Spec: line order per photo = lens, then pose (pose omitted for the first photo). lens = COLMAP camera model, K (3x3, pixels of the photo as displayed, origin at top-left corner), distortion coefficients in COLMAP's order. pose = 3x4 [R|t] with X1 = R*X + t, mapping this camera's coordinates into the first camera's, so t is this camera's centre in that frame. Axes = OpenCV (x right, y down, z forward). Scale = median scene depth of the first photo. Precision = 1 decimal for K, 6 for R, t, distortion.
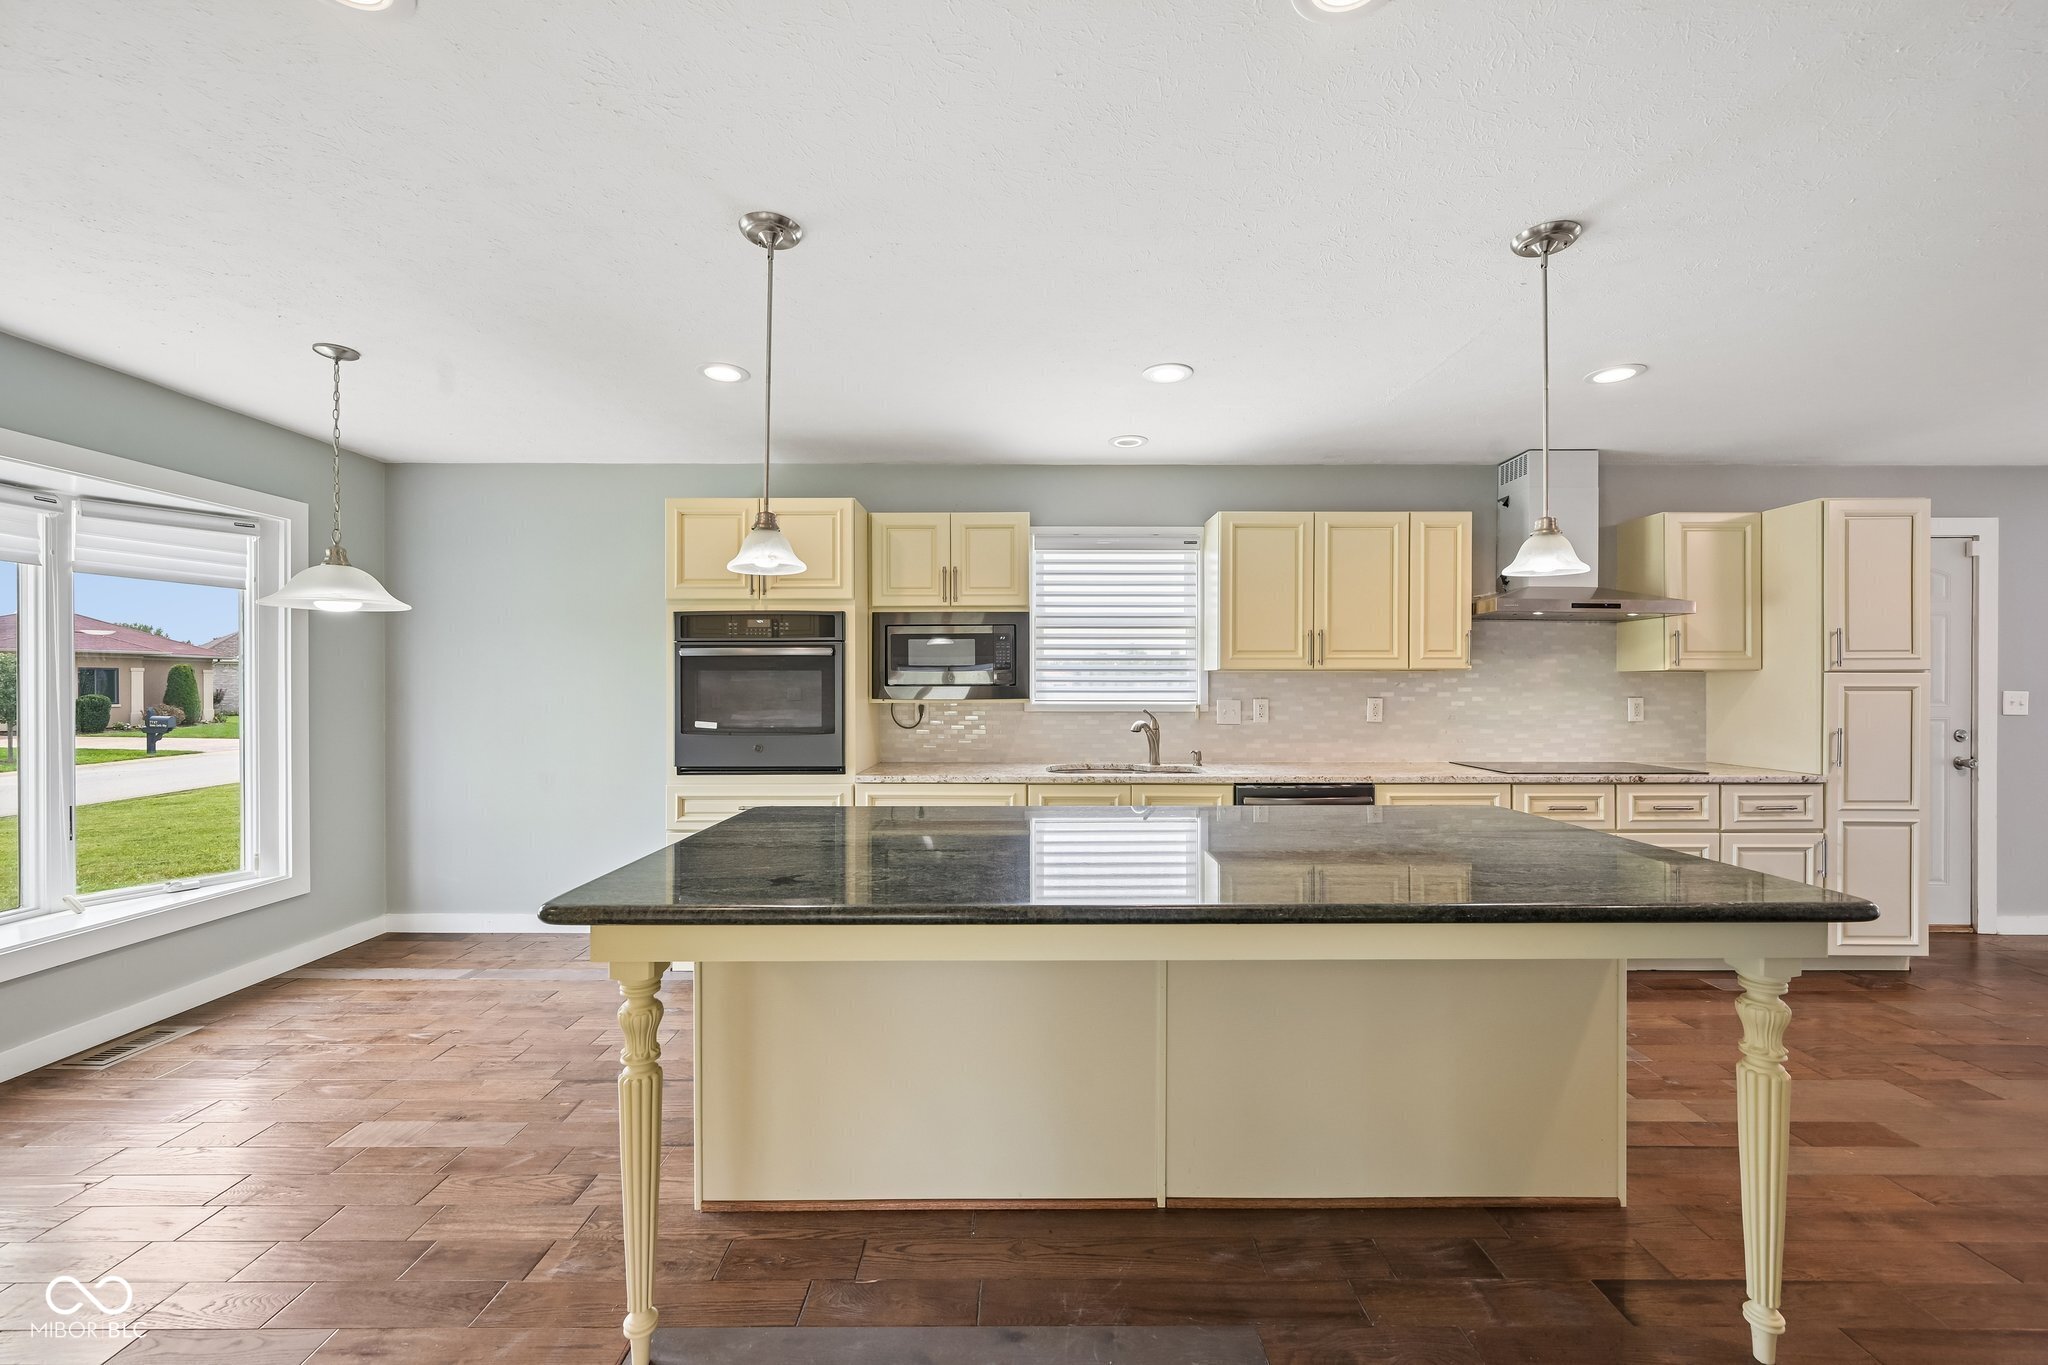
lens RADIAL K [[805.9, 0, 1018.3], [0, 805.9, 680.2], [0, 0, 1]] dist [-0.003046, -0.000147]
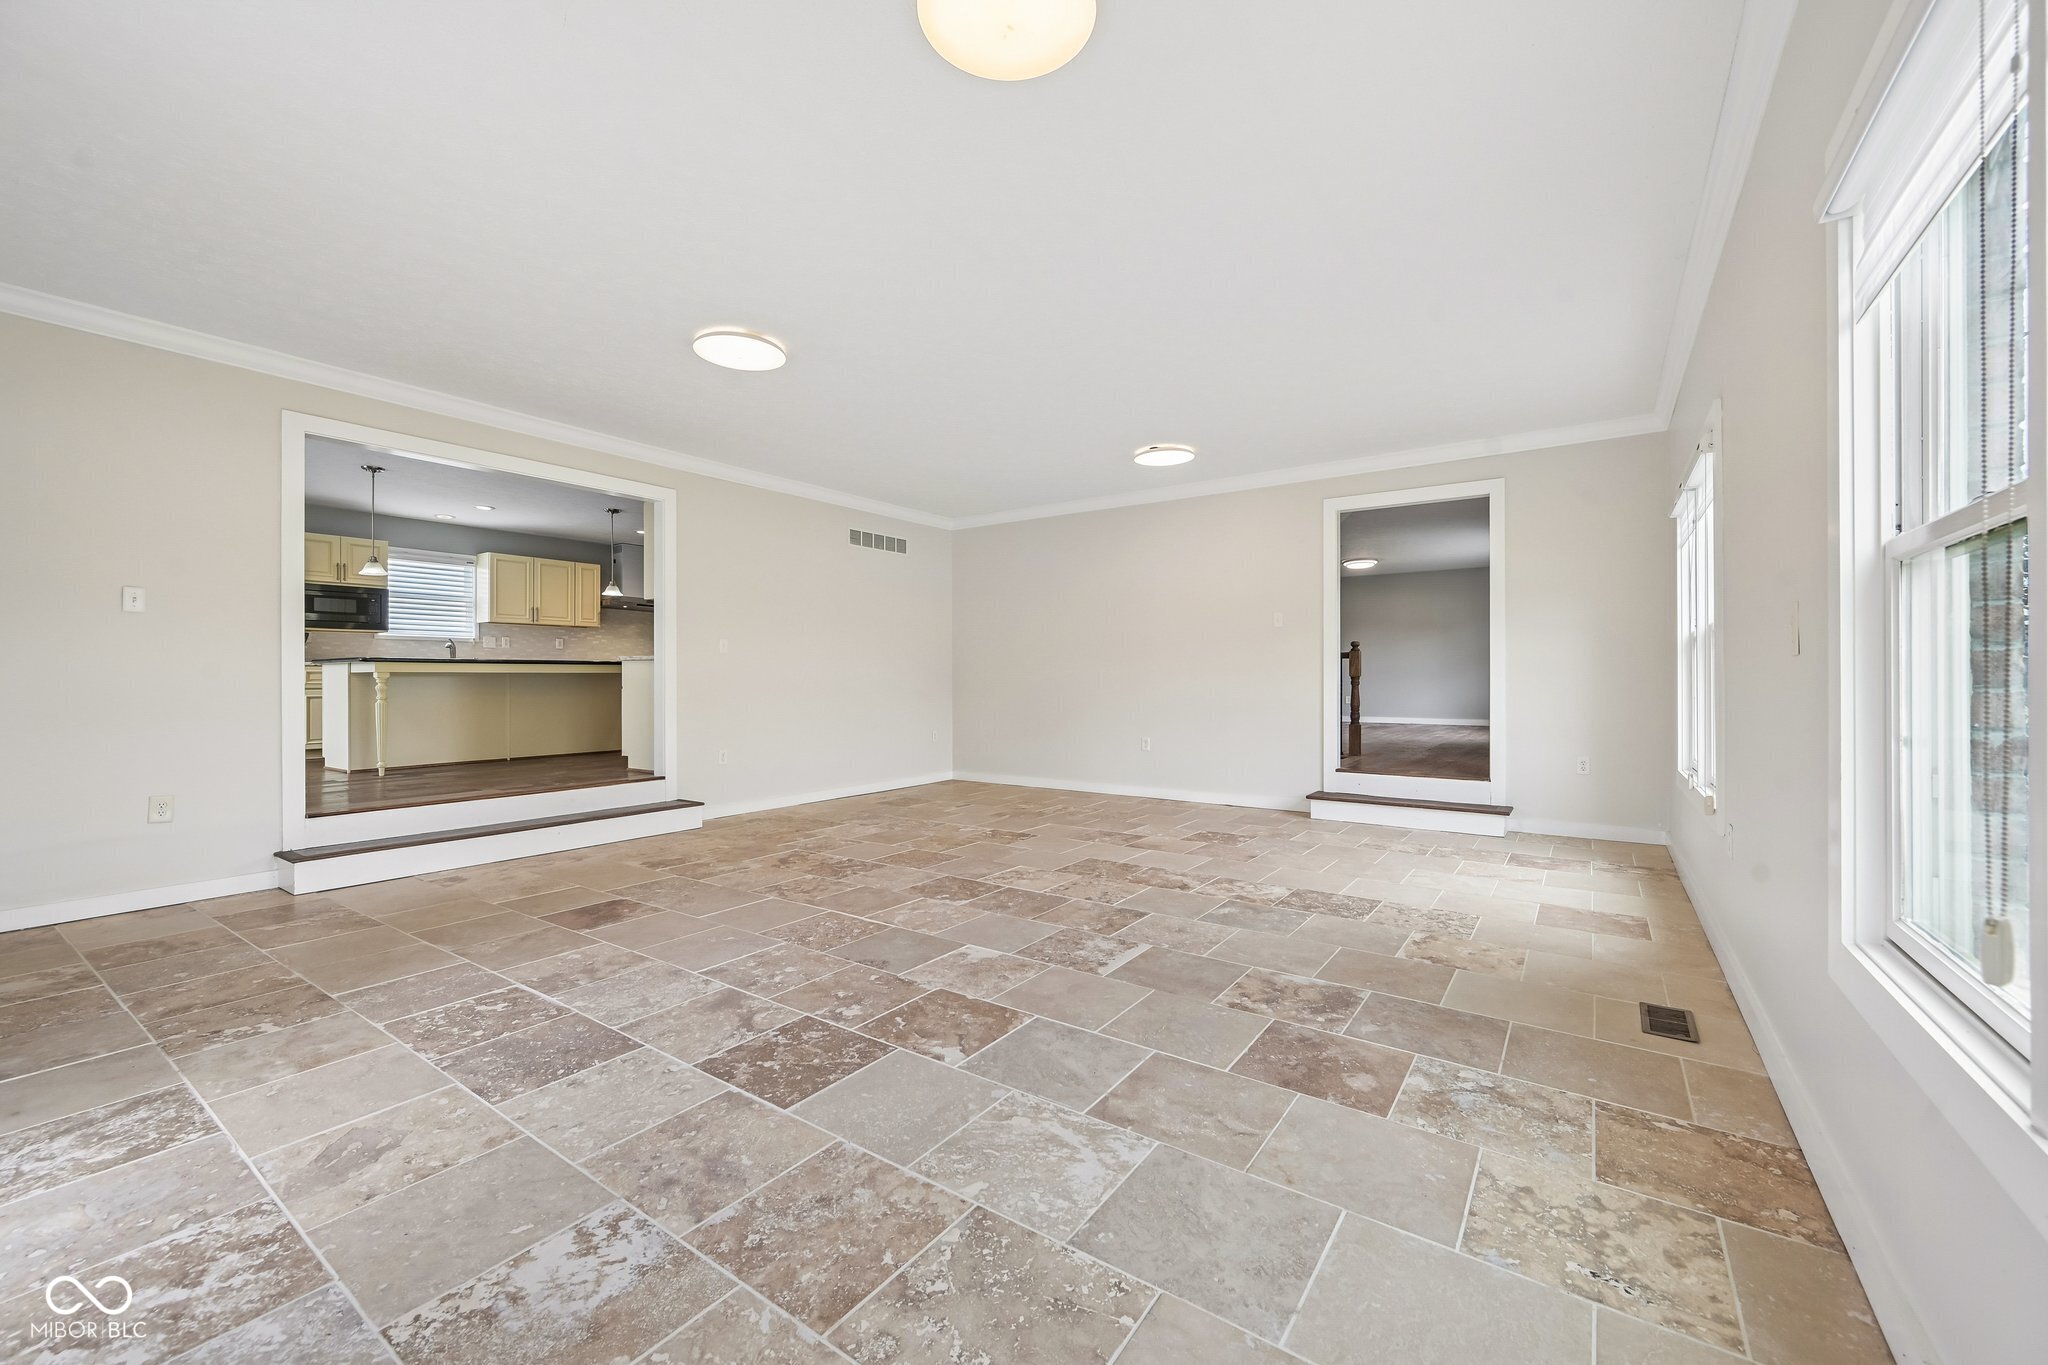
lens RADIAL K [[805.9, 0, 1017.3], [0, 805.9, 680.3], [0, 0, 1]] dist [-0.003046, -0.000147]
pose [[0.585096, -0.001045, 0.810964, -0.714842], [0.002699, 0.999996, -0.000658, 0.157257], [-0.810960, 0.002574, 0.585096, -1.527797]]
